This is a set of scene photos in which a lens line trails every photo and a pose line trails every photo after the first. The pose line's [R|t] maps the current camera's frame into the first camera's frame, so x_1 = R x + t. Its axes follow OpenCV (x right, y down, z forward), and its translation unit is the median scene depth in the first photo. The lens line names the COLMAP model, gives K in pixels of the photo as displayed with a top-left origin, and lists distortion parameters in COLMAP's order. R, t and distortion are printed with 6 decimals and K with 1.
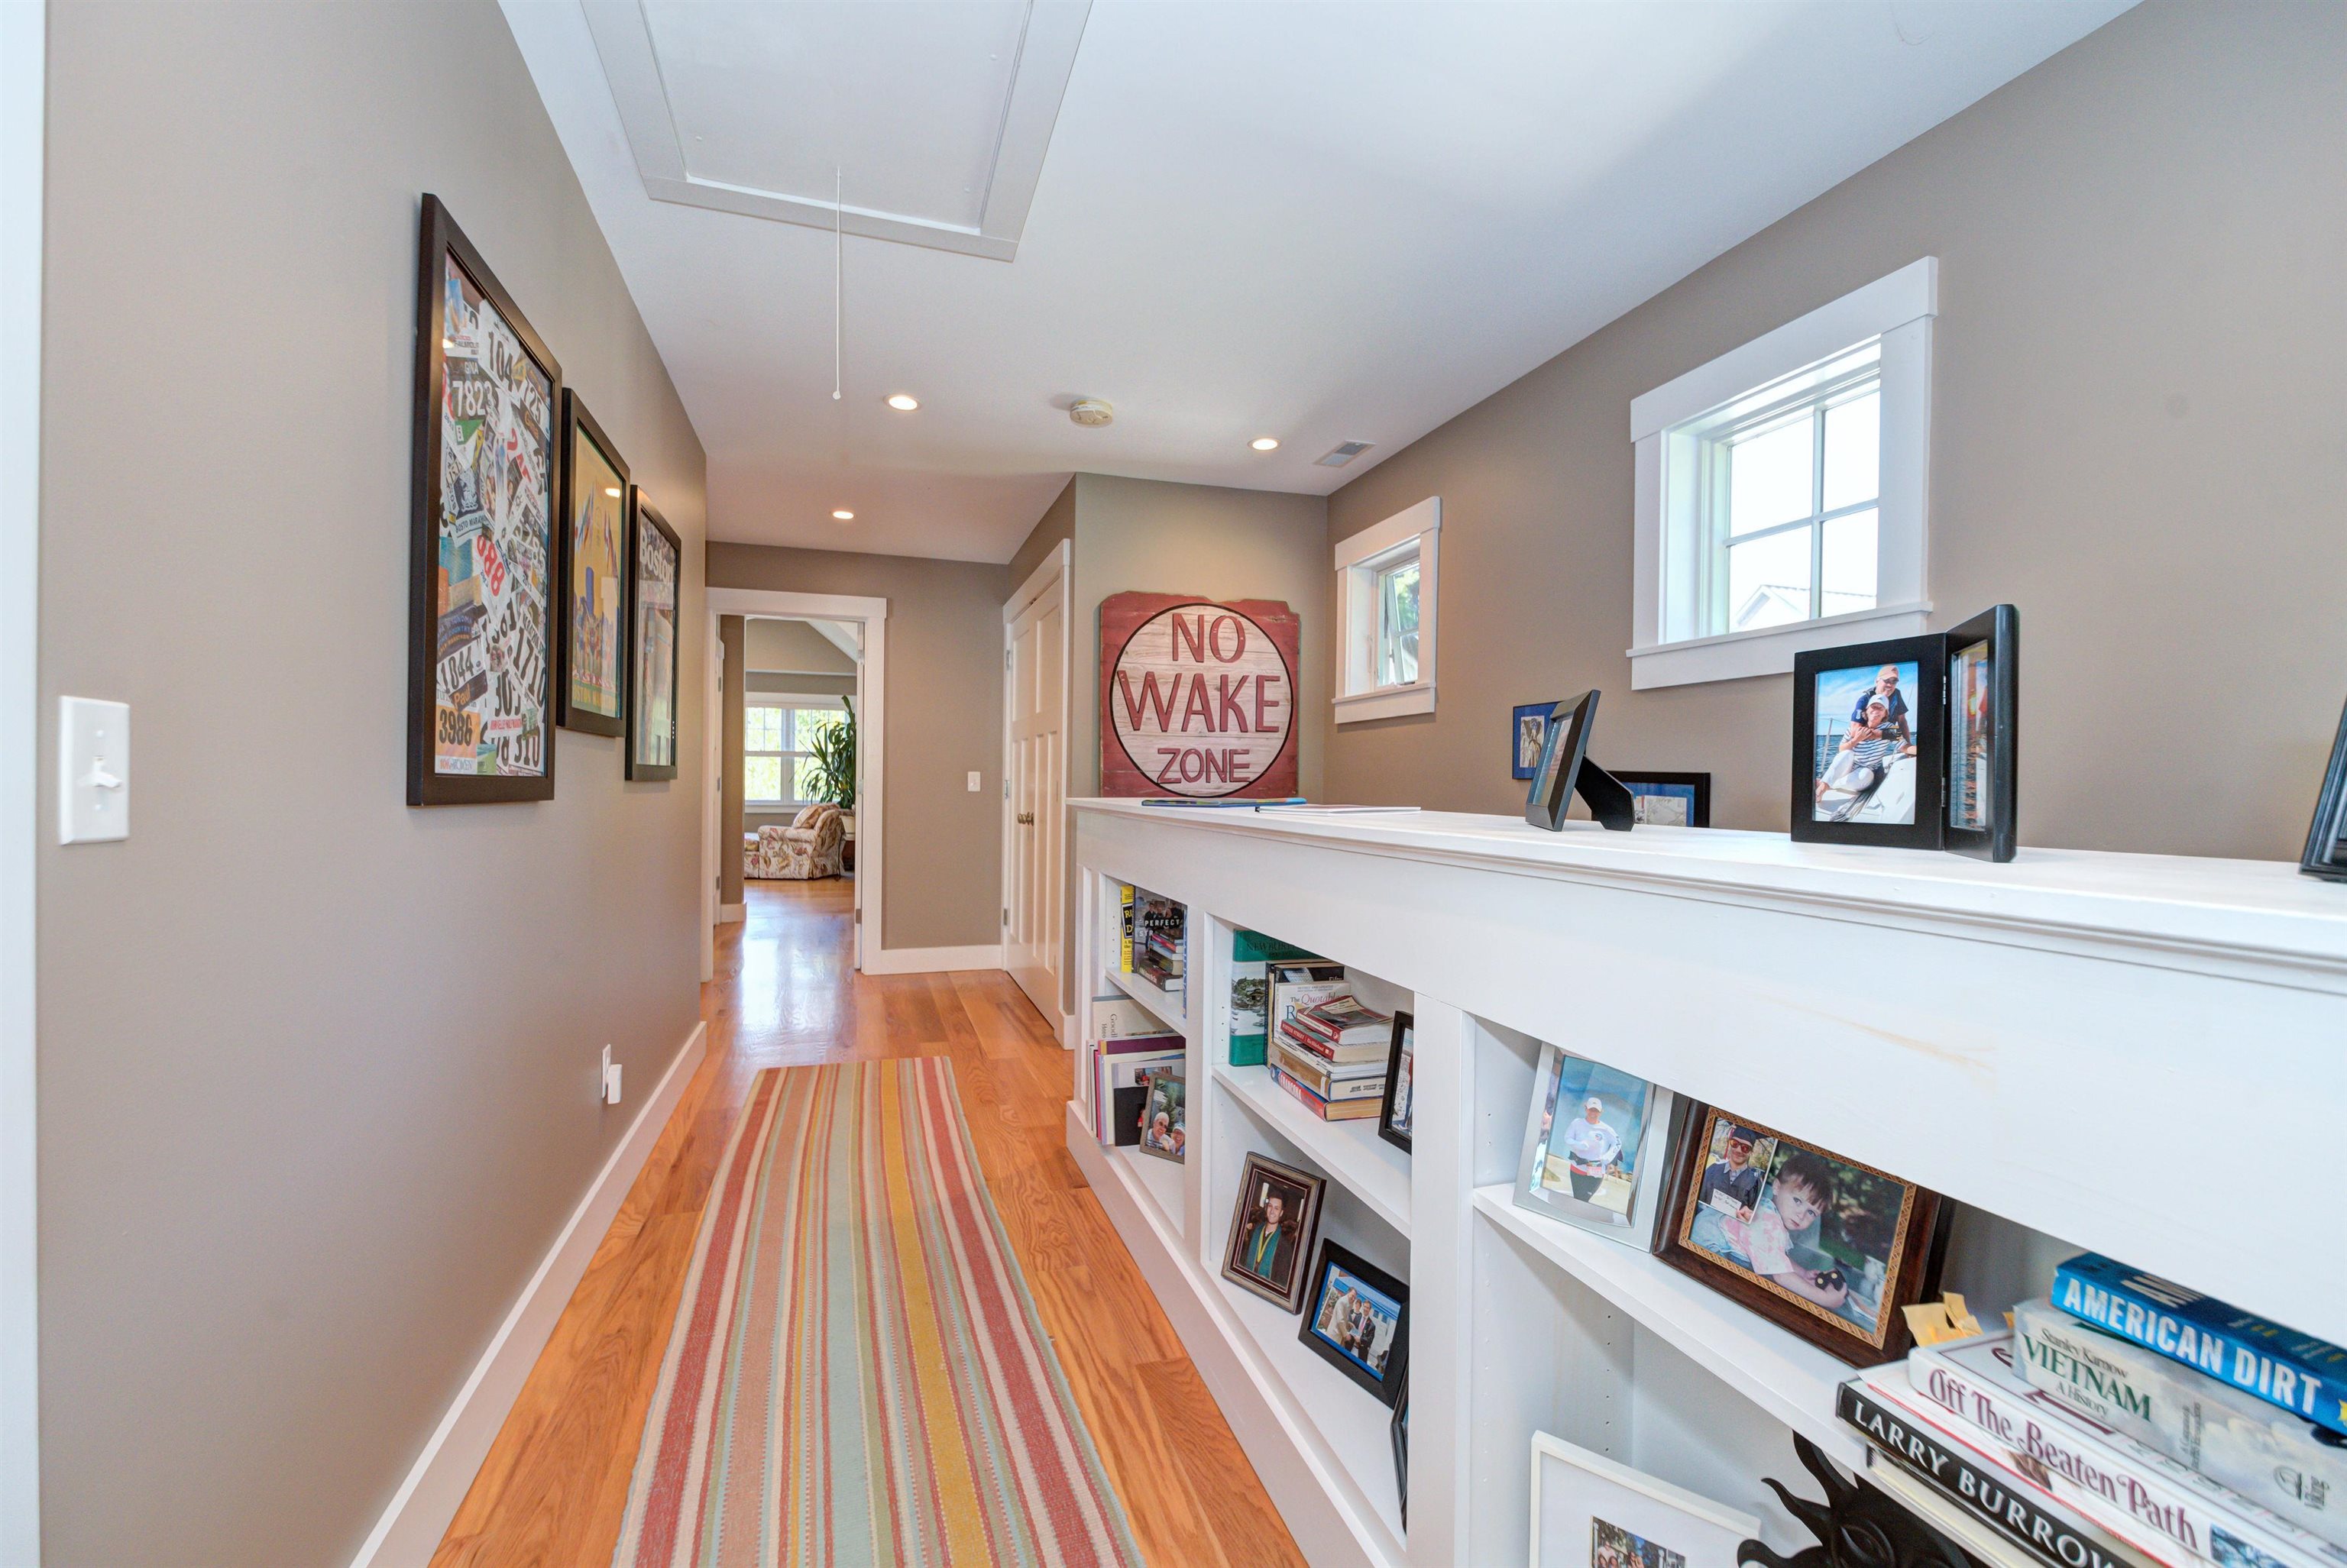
lens RADIAL K [[971.3, 0, 1176.2], [0, 971.3, 784.2], [0, 0, 1]] dist [0.006959, -0.002840]
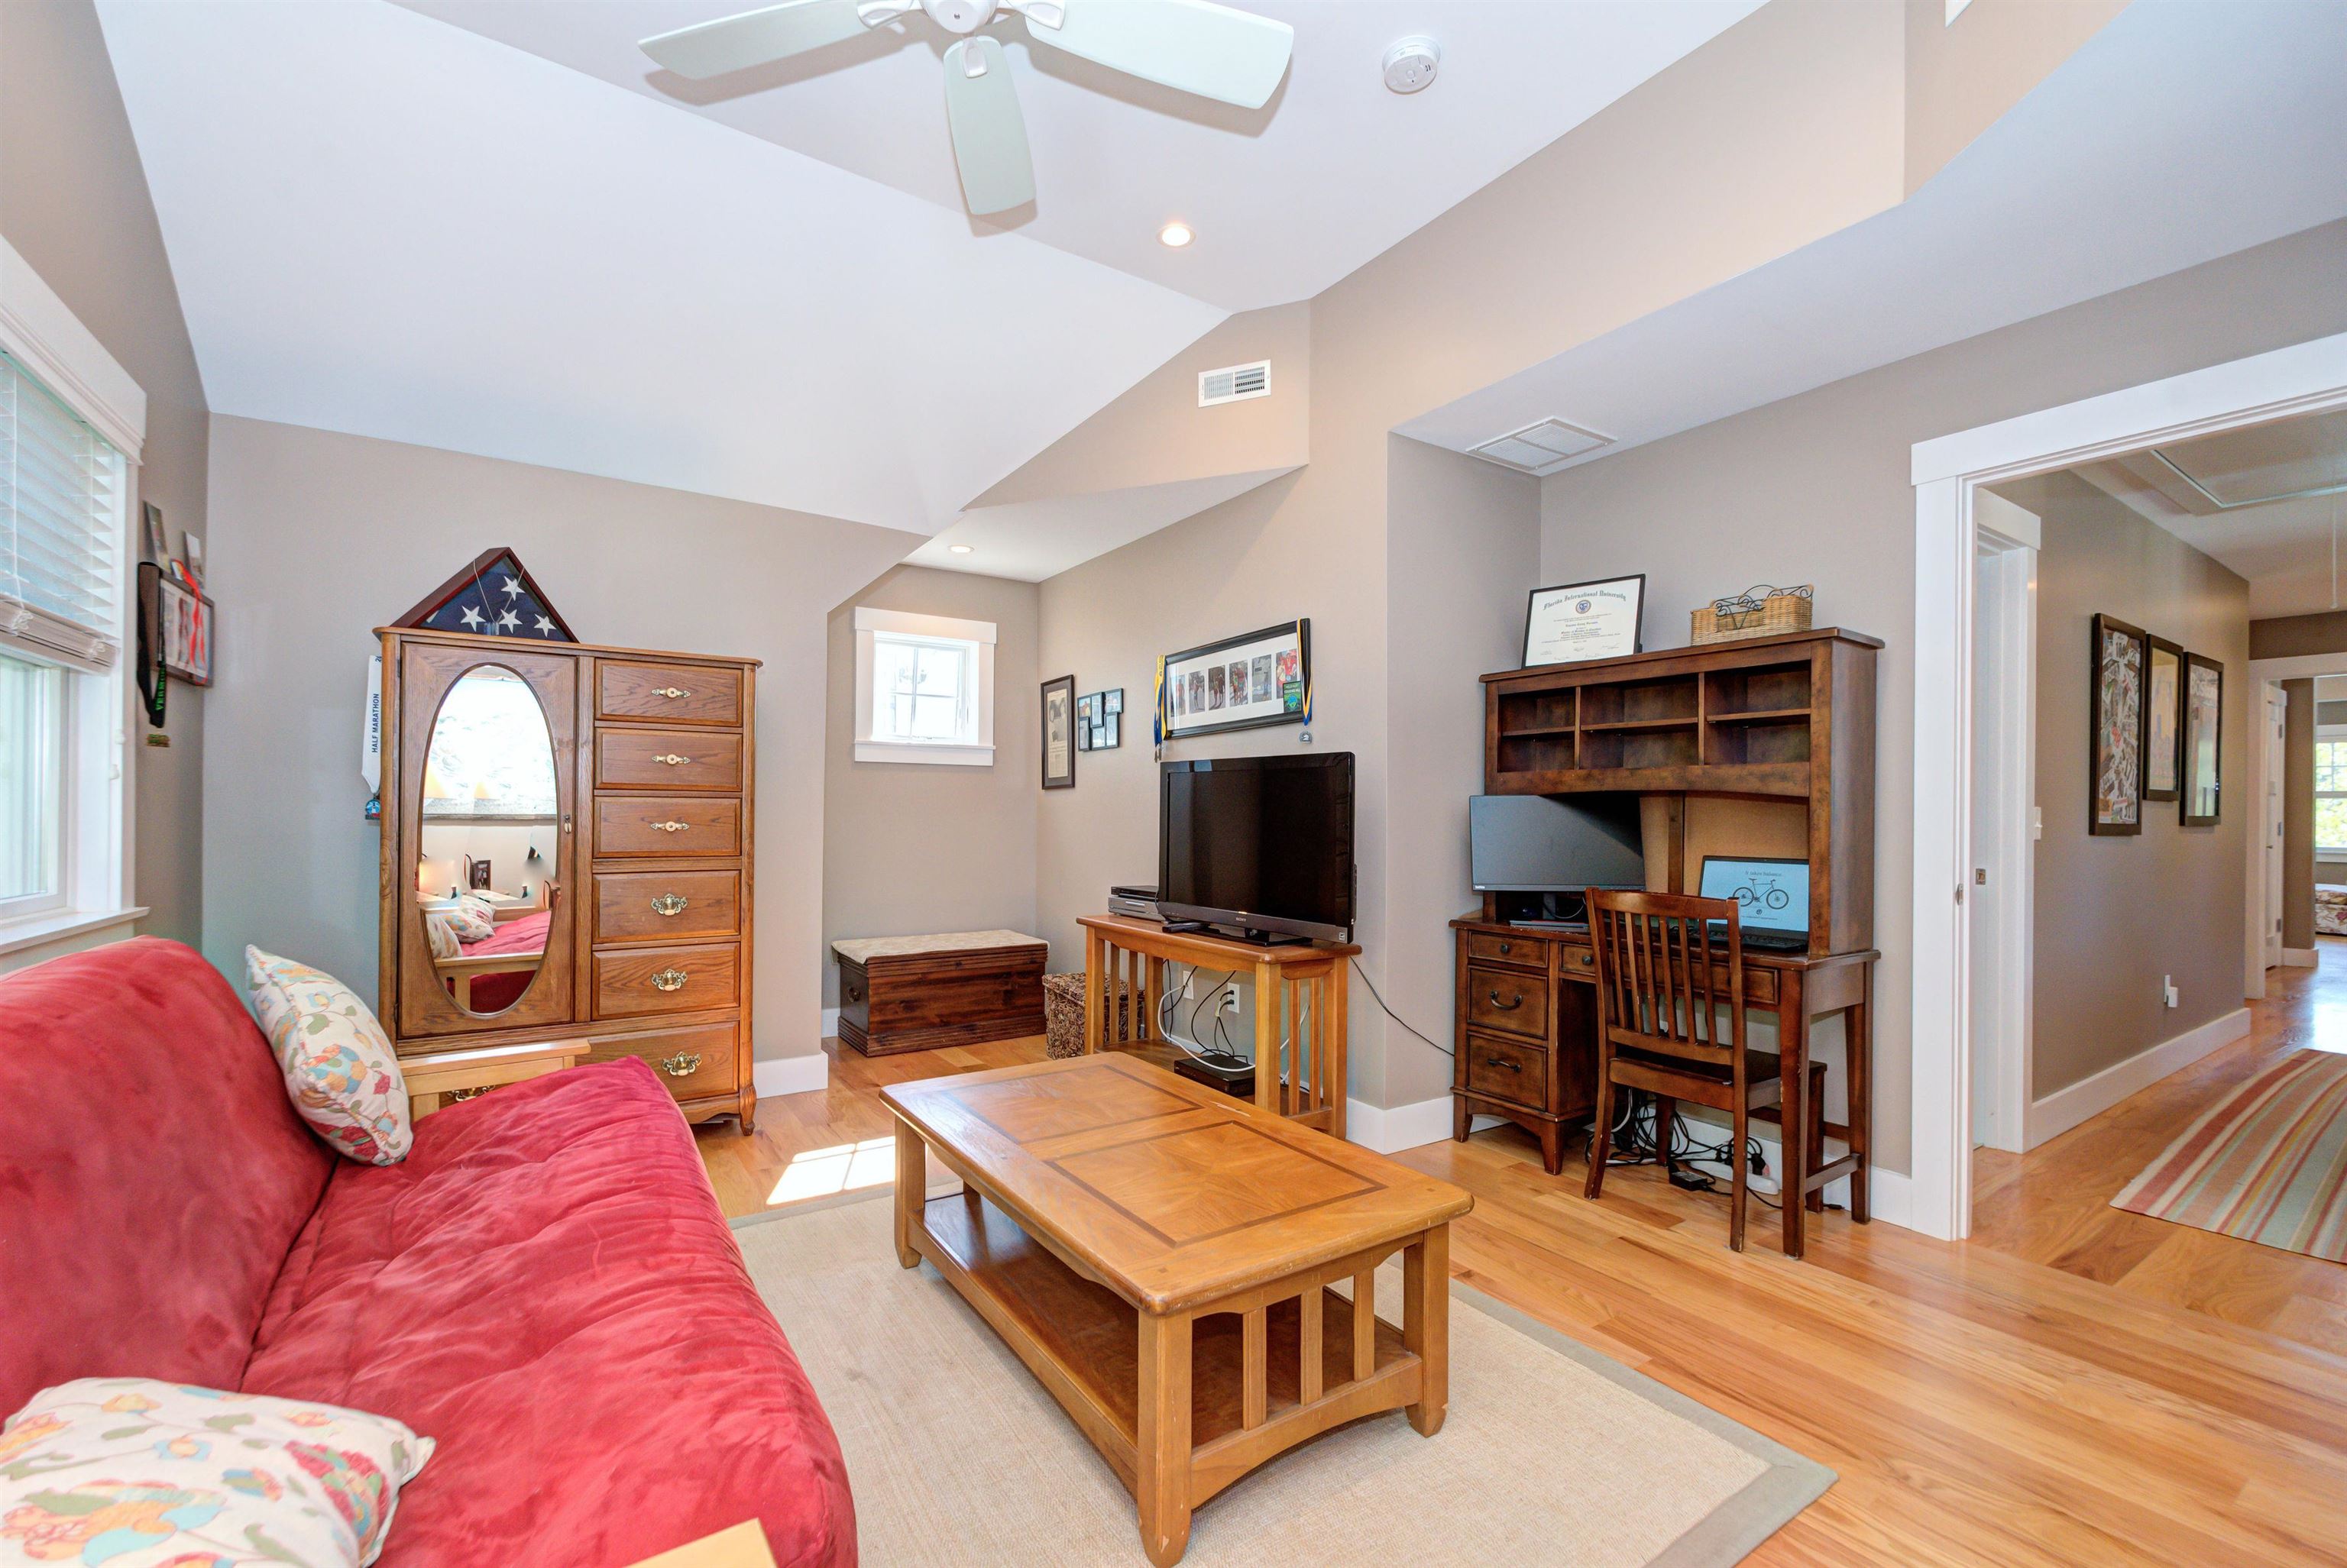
lens RADIAL K [[971.3, 0, 1161.7], [0, 971.3, 814.8], [0, 0, 1]] dist [0.006959, -0.002840]
pose [[0.261651, -0.004553, -0.965152, 0.636634], [-0.008334, 0.999941, -0.006976, 0.003802], [0.965127, 0.009869, 0.261598, -1.205864]]
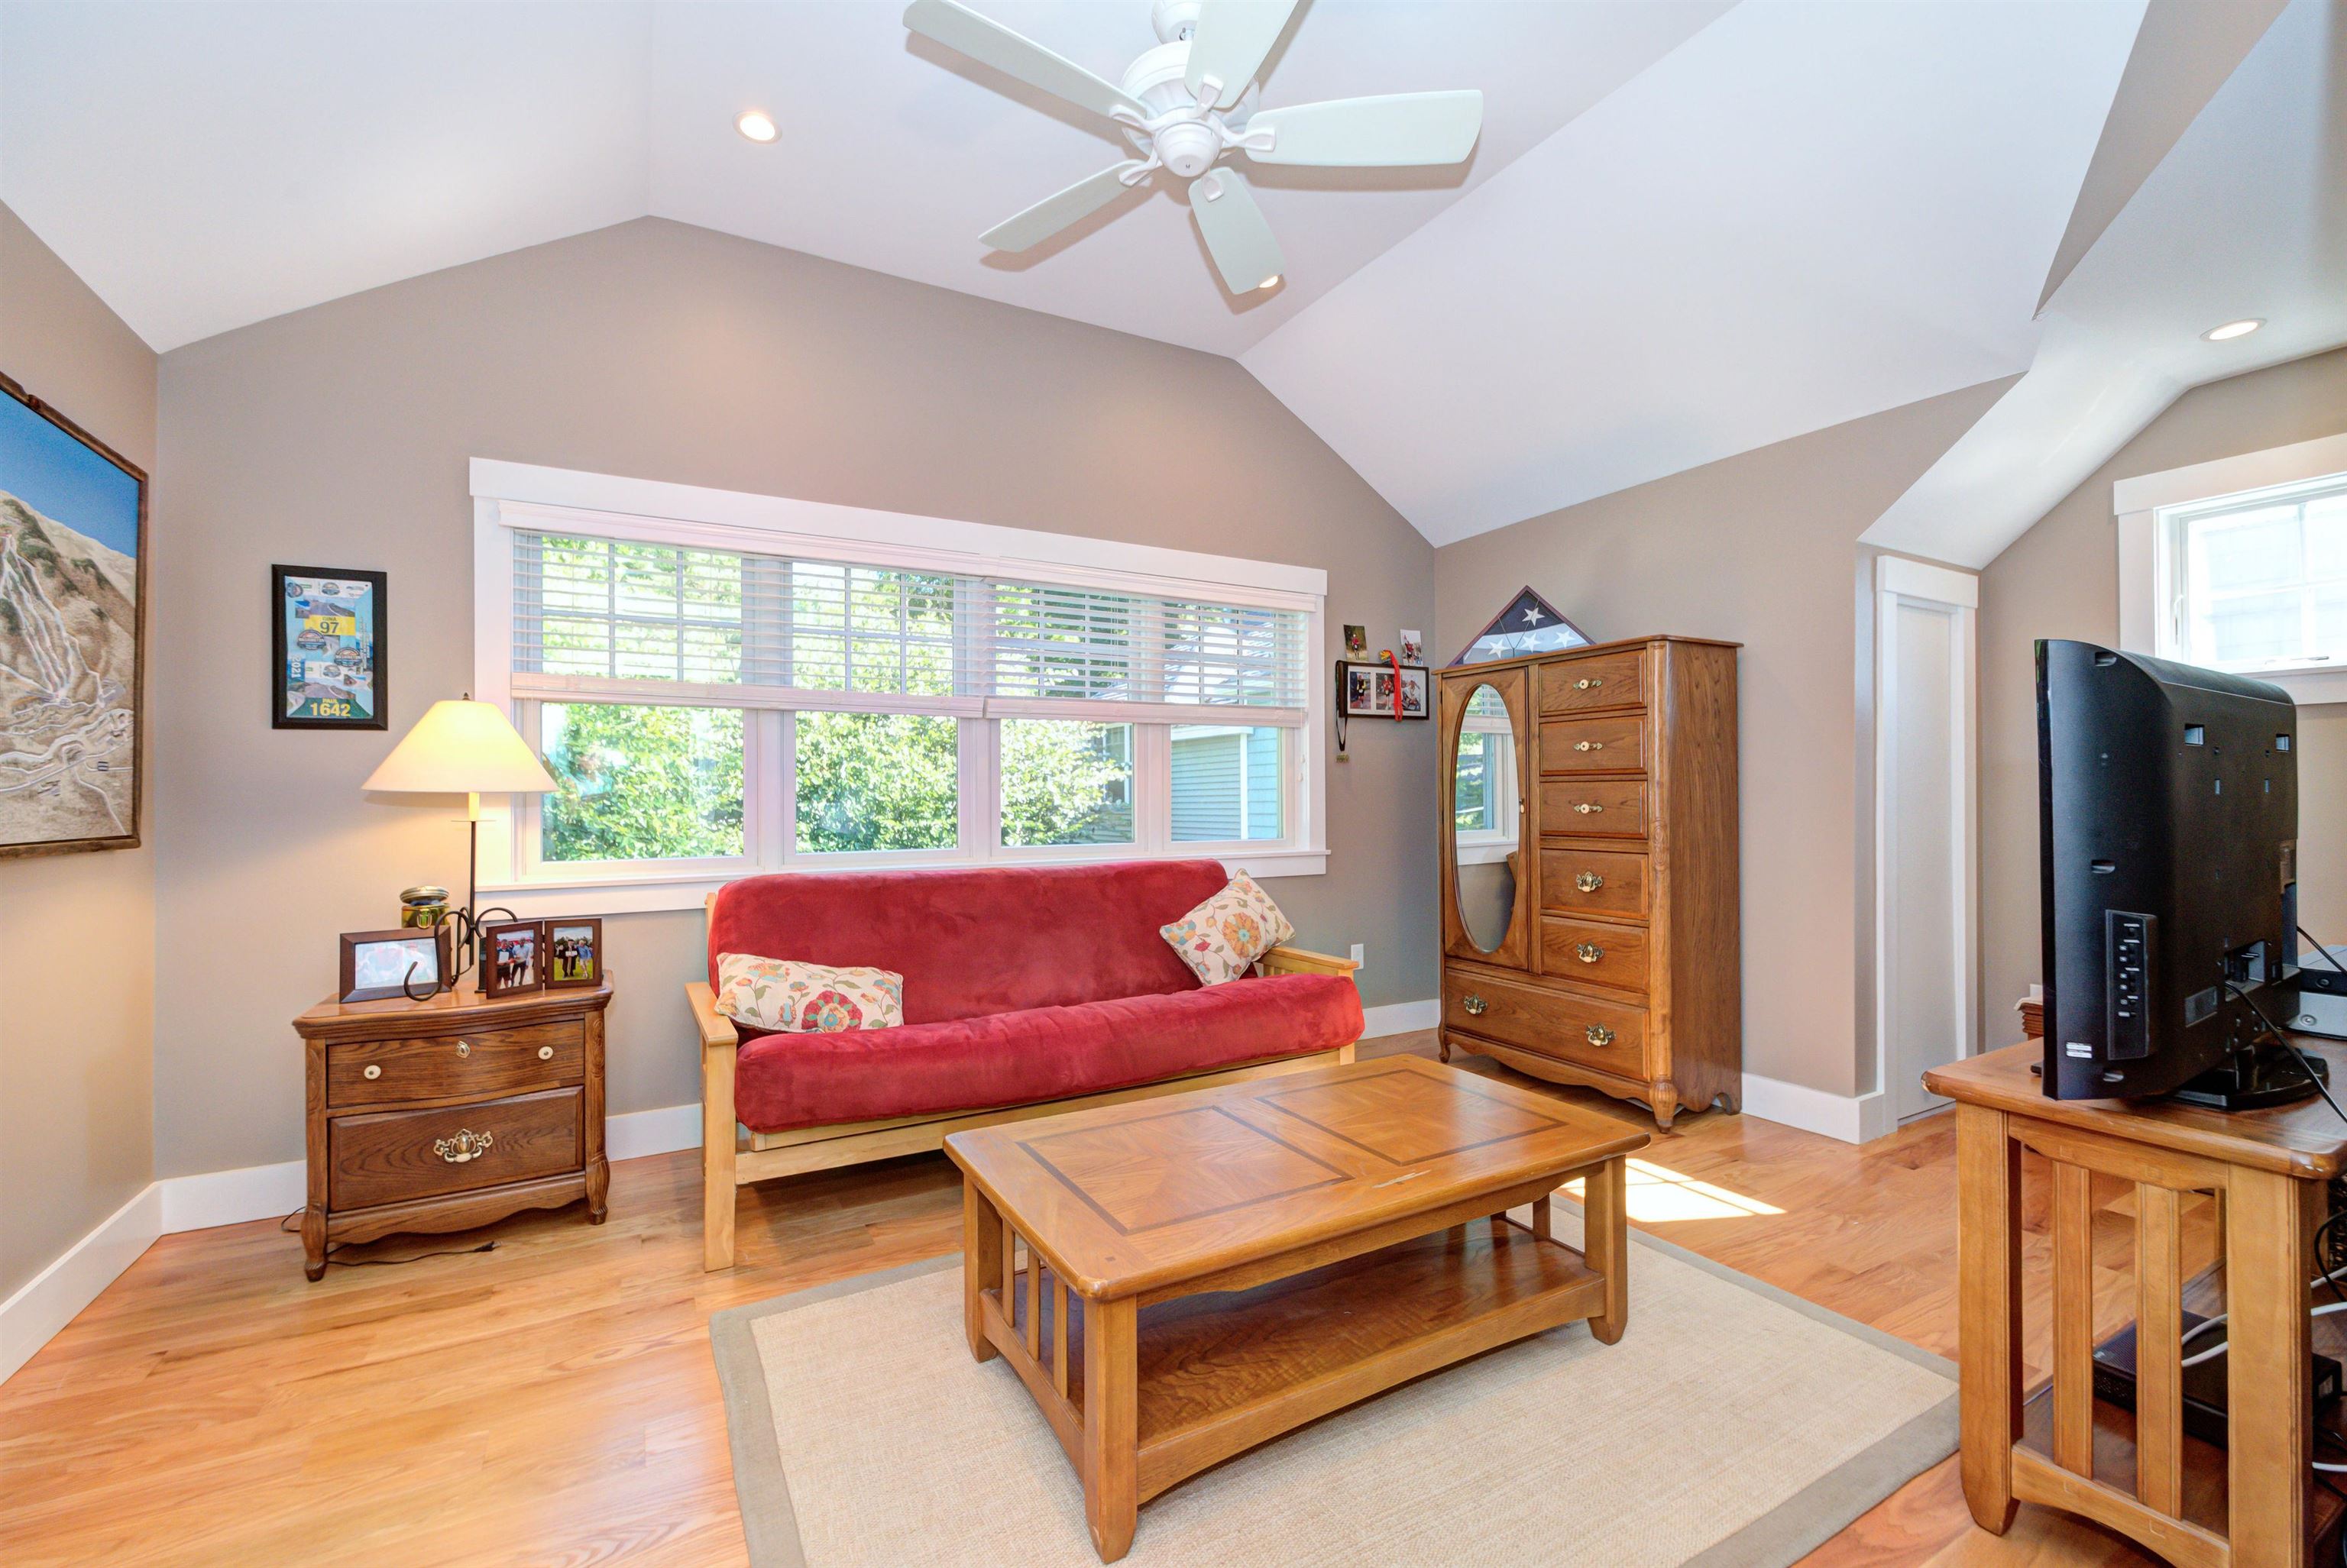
lens RADIAL K [[971.3, 0, 1167.7], [0, 971.3, 787.8], [0, 0, 1]] dist [0.006959, -0.002840]
pose [[-0.980047, -0.005629, -0.198688, 0.313120], [-0.003572, 0.999936, -0.010711, 0.003327], [0.198736, -0.009787, -0.980004, -0.659177]]
